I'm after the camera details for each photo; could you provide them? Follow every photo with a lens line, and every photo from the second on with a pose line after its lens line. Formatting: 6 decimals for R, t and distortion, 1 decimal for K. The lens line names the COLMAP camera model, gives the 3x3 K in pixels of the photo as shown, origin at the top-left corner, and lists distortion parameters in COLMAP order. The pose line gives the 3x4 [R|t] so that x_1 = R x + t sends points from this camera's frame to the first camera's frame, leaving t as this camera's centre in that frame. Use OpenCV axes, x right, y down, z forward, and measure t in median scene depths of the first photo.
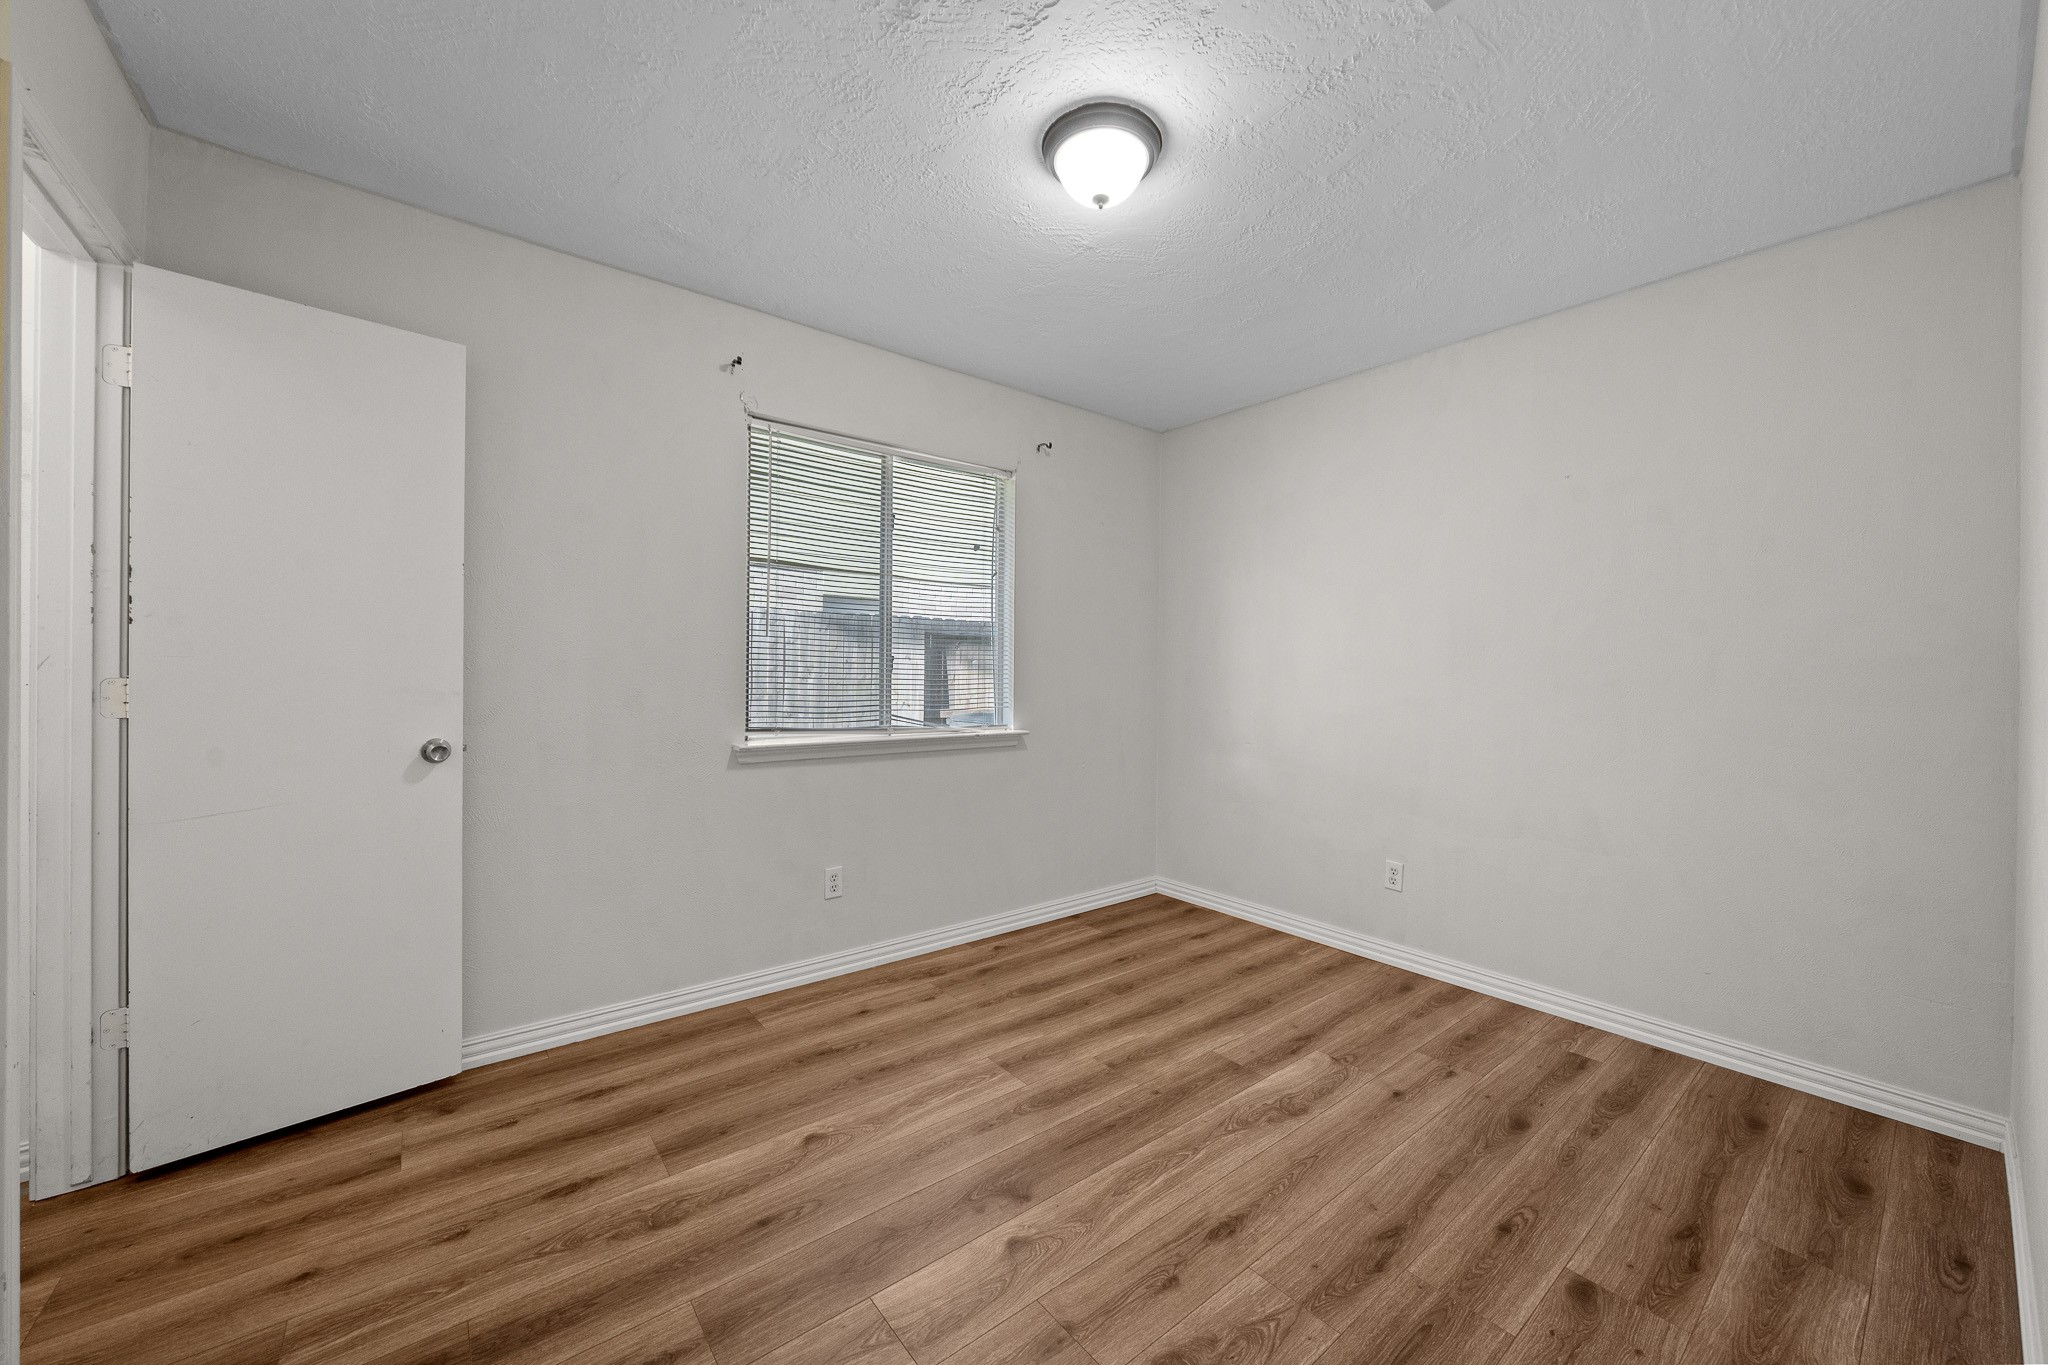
lens RADIAL K [[806.2, 0, 1024.7], [0, 806.2, 687.0], [0, 0, 1]] dist [-0.005827, -0.000237]
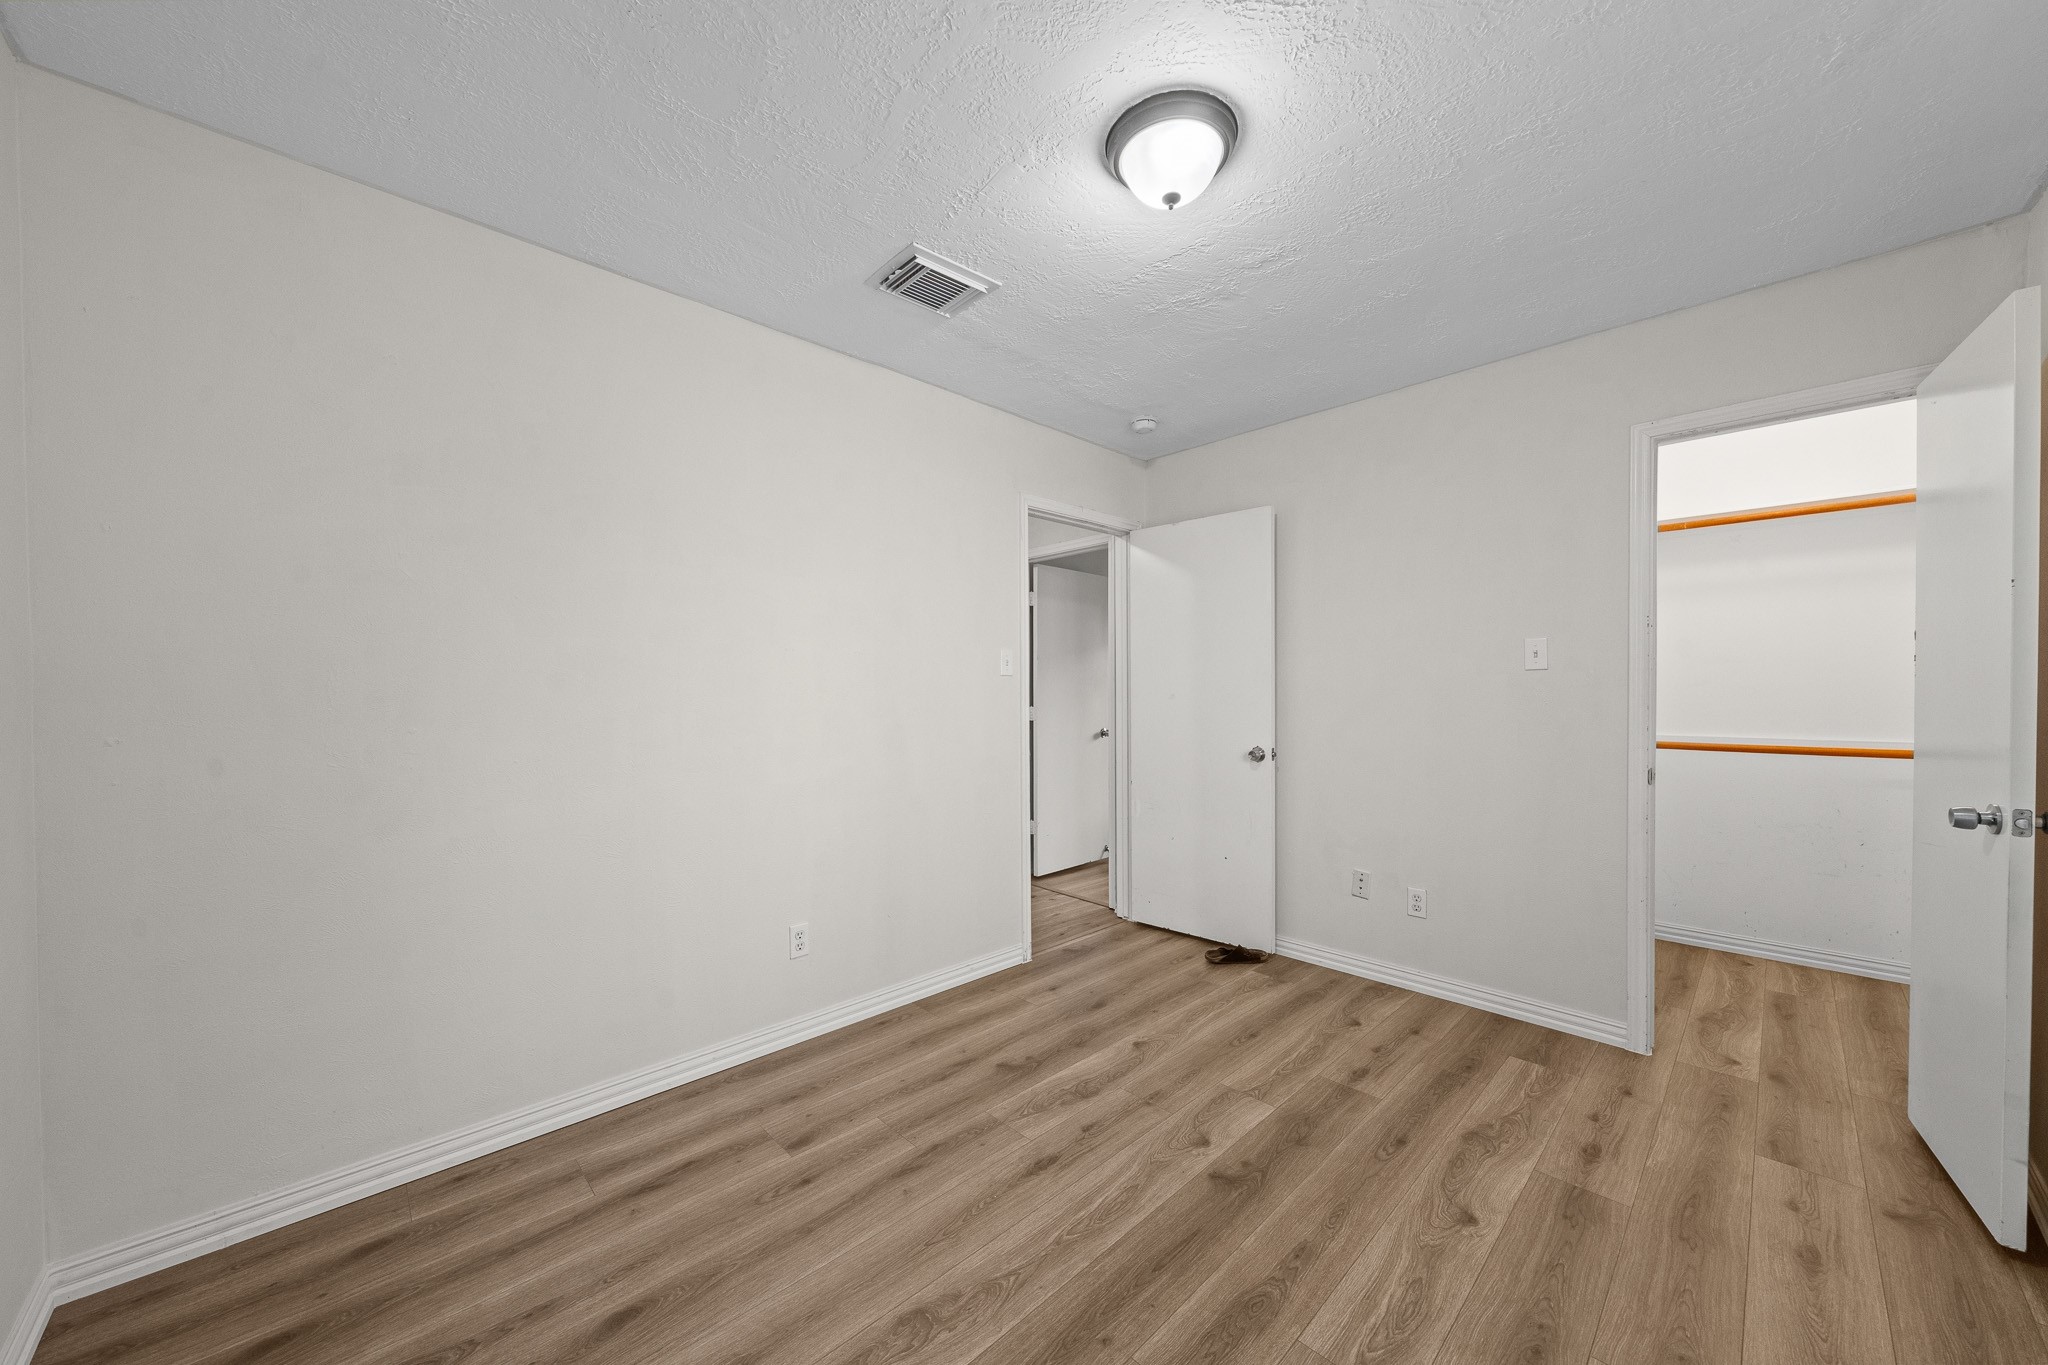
lens RADIAL K [[745.4, 0, 1021.1], [0, 745.4, 682.4], [0, 0, 1]] dist [-0.000738, -0.000015]
pose [[-0.996655, -0.008342, -0.081300, 0.365113], [-0.008967, 0.999933, 0.007333, -0.065861], [0.081234, 0.008037, -0.996663, 2.034483]]
